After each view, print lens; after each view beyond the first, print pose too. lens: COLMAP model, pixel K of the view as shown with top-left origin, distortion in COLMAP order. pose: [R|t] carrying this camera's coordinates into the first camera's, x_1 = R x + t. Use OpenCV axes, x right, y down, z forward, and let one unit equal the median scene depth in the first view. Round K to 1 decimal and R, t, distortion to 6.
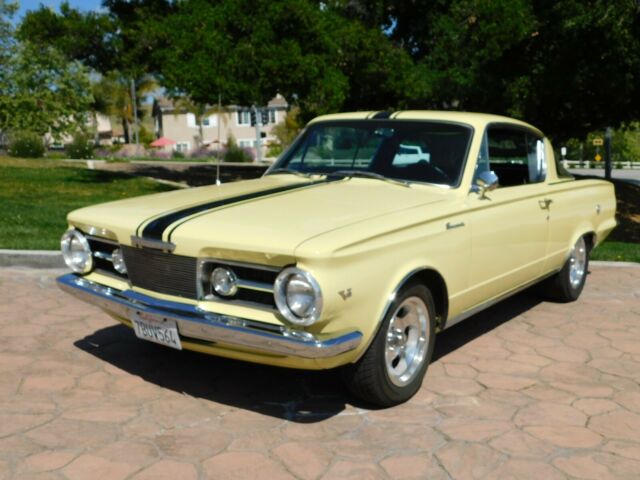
lens RADIAL K [[684.7, 0, 320.0], [0, 684.7, 240.0], [0, 0, 1]] dist [0.001267, -0.015632]
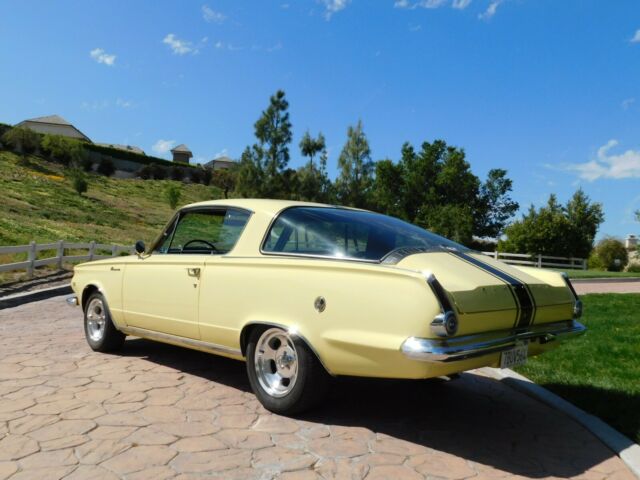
lens RADIAL K [[569.5, 0, 320.0], [0, 569.5, 240.0], [0, 0, 1]] dist [-0.008933, 0.004103]
pose [[-0.175583, -0.055185, -0.982917, 1.390447], [-0.171334, 0.984904, -0.024690, -0.134313], [0.969441, 0.164072, -0.182387, 1.566962]]
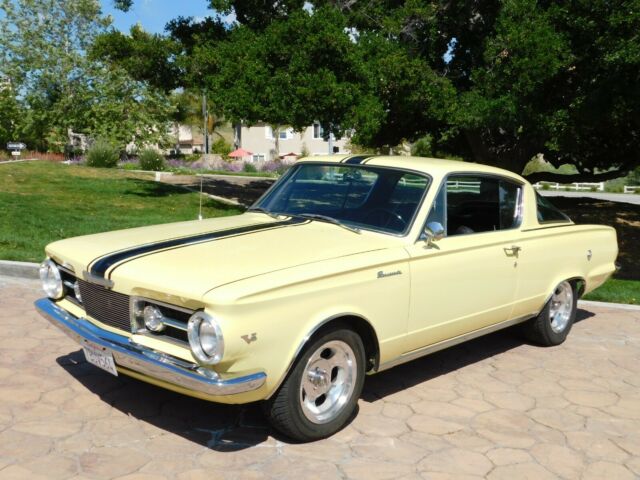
lens RADIAL K [[683.5, 0, 320.0], [0, 683.5, 240.0], [0, 0, 1]] dist [0.002748, 0.011345]
pose [[0.992256, 0.046677, -0.115108, 0.184564], [-0.048651, 0.998712, -0.014395, -0.046824], [0.114287, 0.019884, 0.993249, -0.056634]]
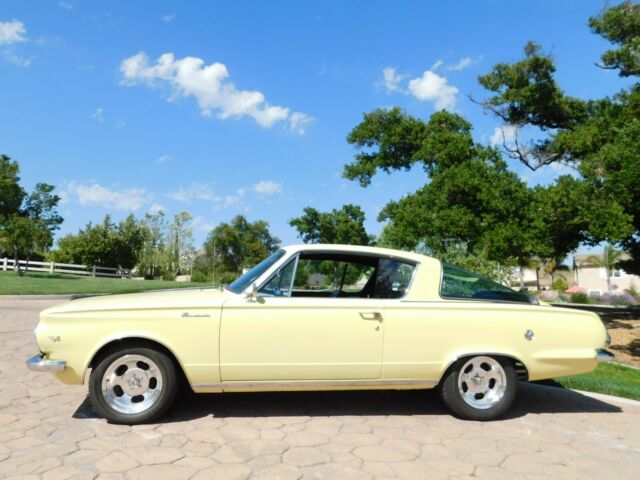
lens RADIAL K [[480.2, 0, 320.0], [0, 480.2, 240.0], [0, 0, 1]] dist [-0.007506, 0.007465]
pose [[0.703410, -0.053704, -0.708753, 0.995719], [-0.120905, 0.973570, -0.193763, -0.009470], [0.700426, 0.221986, 0.678325, 0.392201]]
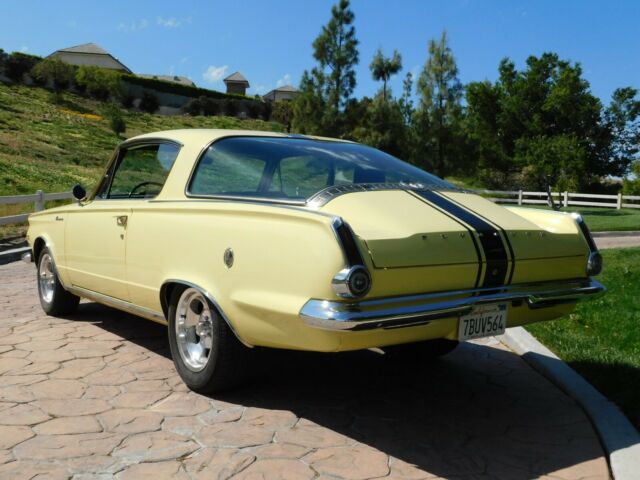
lens RADIAL K [[683.5, 0, 320.0], [0, 683.5, 240.0], [0, 0, 1]] dist [0.002748, 0.011345]
pose [[-0.305053, 0.025282, -0.952000, 1.292022], [-0.156063, 0.984807, 0.076161, -0.159276], [0.939461, 0.171805, -0.296473, 1.759414]]
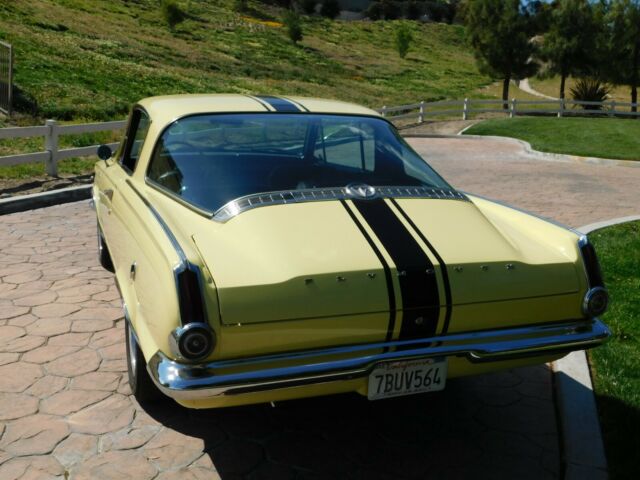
lens RADIAL K [[683.5, 0, 320.0], [0, 683.5, 240.0], [0, 0, 1]] dist [0.002748, 0.011345]
pose [[-0.550041, 0.128198, -0.825240, 1.048899], [-0.155796, 0.955050, 0.252205, -0.300903], [0.820477, 0.267292, -0.505344, 1.934467]]
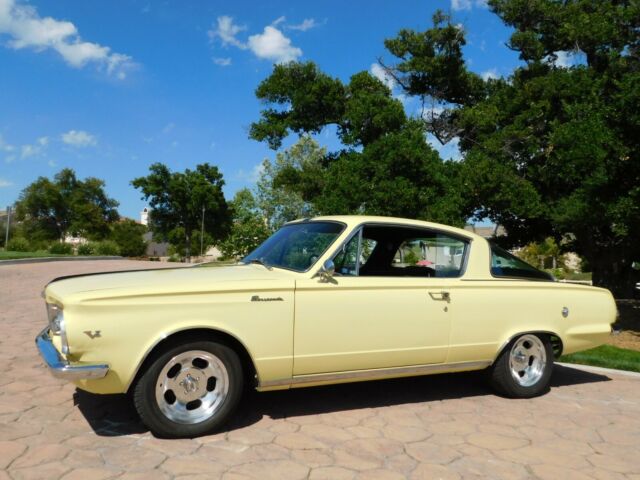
lens RADIAL K [[524.8, 0, 320.0], [0, 524.8, 240.0], [0, 0, 1]] dist [0.008285, 0.006522]
pose [[0.892055, 0.005631, -0.451891, 0.619952], [-0.090281, 0.981987, -0.165984, 0.019461], [0.442817, 0.188864, 0.876495, 0.174540]]
